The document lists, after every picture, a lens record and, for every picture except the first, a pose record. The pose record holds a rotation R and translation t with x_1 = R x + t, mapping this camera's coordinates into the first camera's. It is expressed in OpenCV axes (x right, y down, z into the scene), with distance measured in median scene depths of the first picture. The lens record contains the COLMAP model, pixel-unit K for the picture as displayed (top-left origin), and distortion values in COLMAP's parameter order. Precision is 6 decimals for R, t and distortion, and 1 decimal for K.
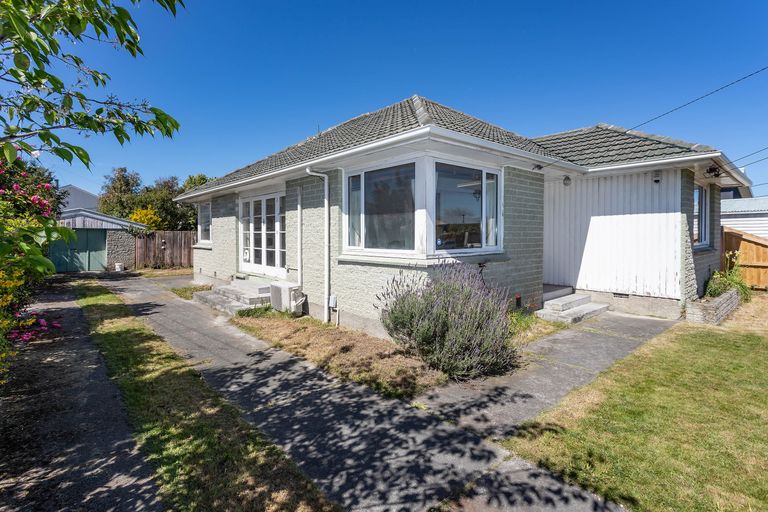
lens RADIAL K [[376.2, 0, 388.4], [0, 376.2, 252.7], [0, 0, 1]] dist [0.002374, 0.000012]
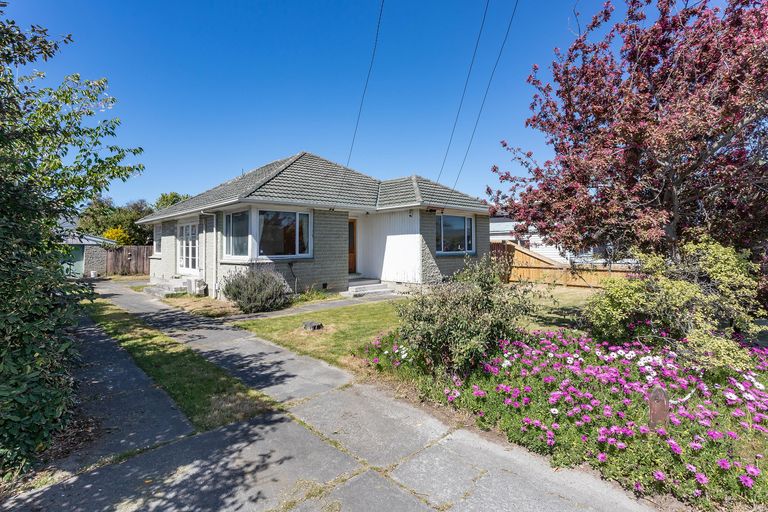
lens RADIAL K [[376.2, 0, 379.7], [0, 376.2, 251.4], [0, 0, 1]] dist [0.002374, 0.000012]
pose [[0.999634, -0.007964, 0.025840, 0.393527], [0.008865, 0.999351, -0.034926, 0.025146], [-0.025545, 0.035142, 0.999056, -0.538819]]
